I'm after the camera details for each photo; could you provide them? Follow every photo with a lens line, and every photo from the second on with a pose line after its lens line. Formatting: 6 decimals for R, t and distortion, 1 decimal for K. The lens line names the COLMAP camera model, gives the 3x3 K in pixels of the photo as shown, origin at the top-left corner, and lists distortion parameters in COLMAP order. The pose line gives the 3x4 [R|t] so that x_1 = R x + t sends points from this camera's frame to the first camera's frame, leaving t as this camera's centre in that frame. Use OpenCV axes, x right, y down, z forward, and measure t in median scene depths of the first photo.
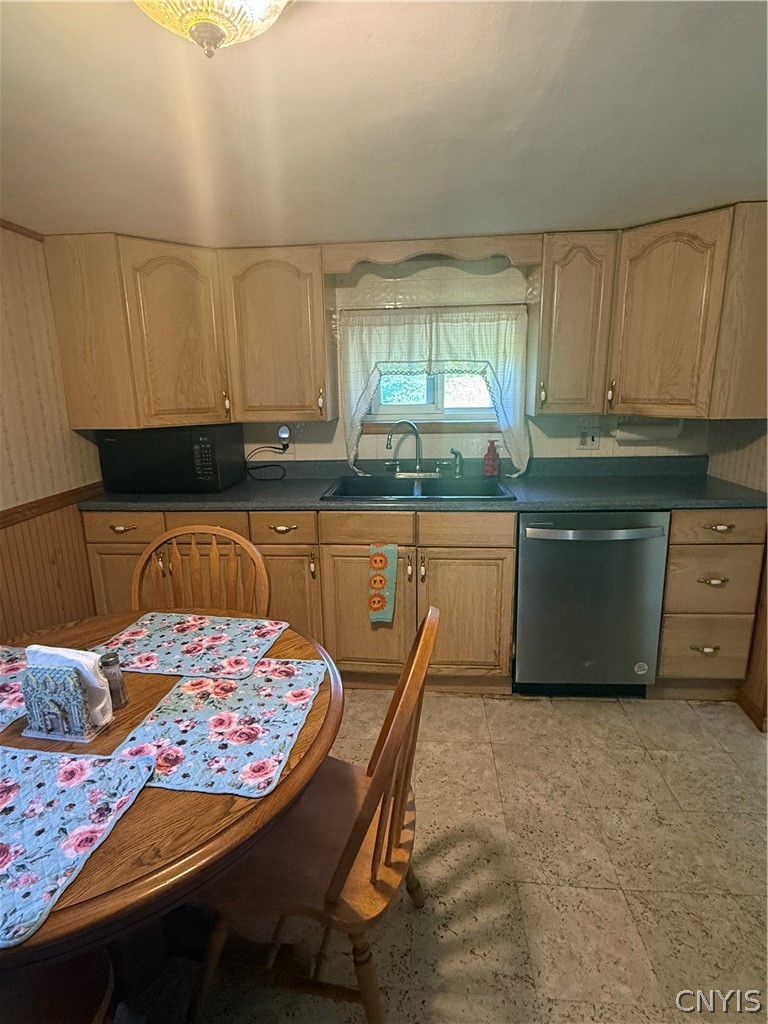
lens RADIAL K [[535.7, 0, 382.5], [0, 535.7, 510.1], [0, 0, 1]] dist [-0.005586, 0.000109]
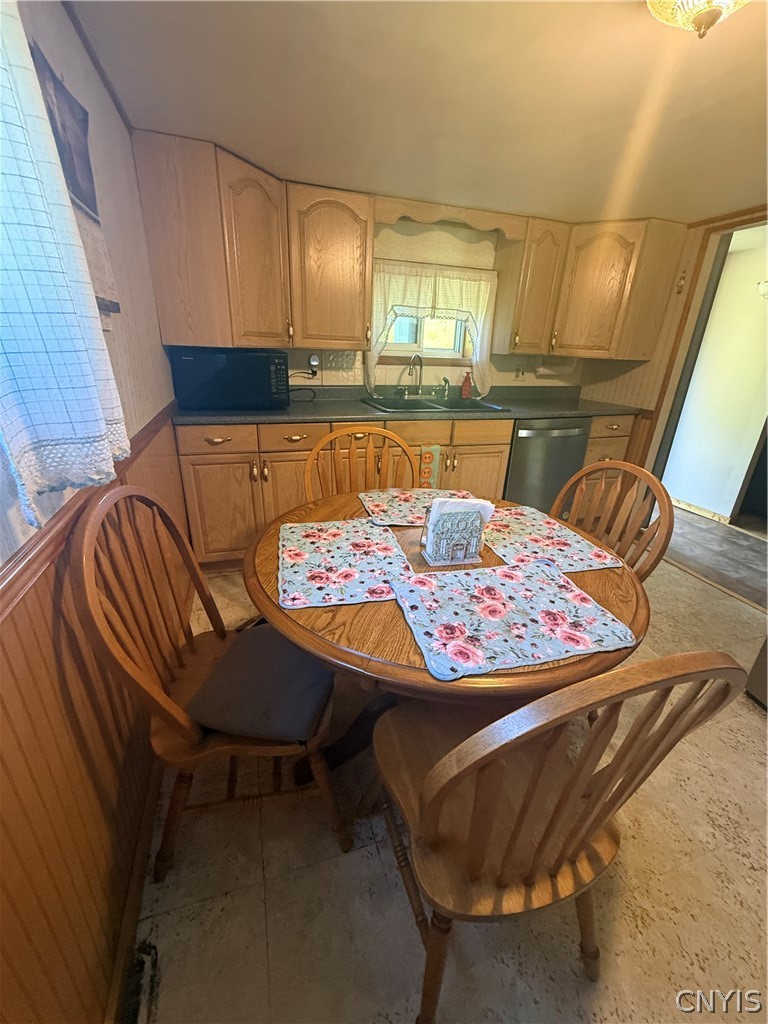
lens RADIAL K [[410.8, 0, 382.0], [0, 410.8, 510.4], [0, 0, 1]] dist [0.000814, 0.000240]
pose [[0.921046, -0.094466, 0.377823, -0.512201], [0.033051, 0.985596, 0.165856, 0.048254], [-0.388049, -0.140274, 0.910901, 0.056325]]
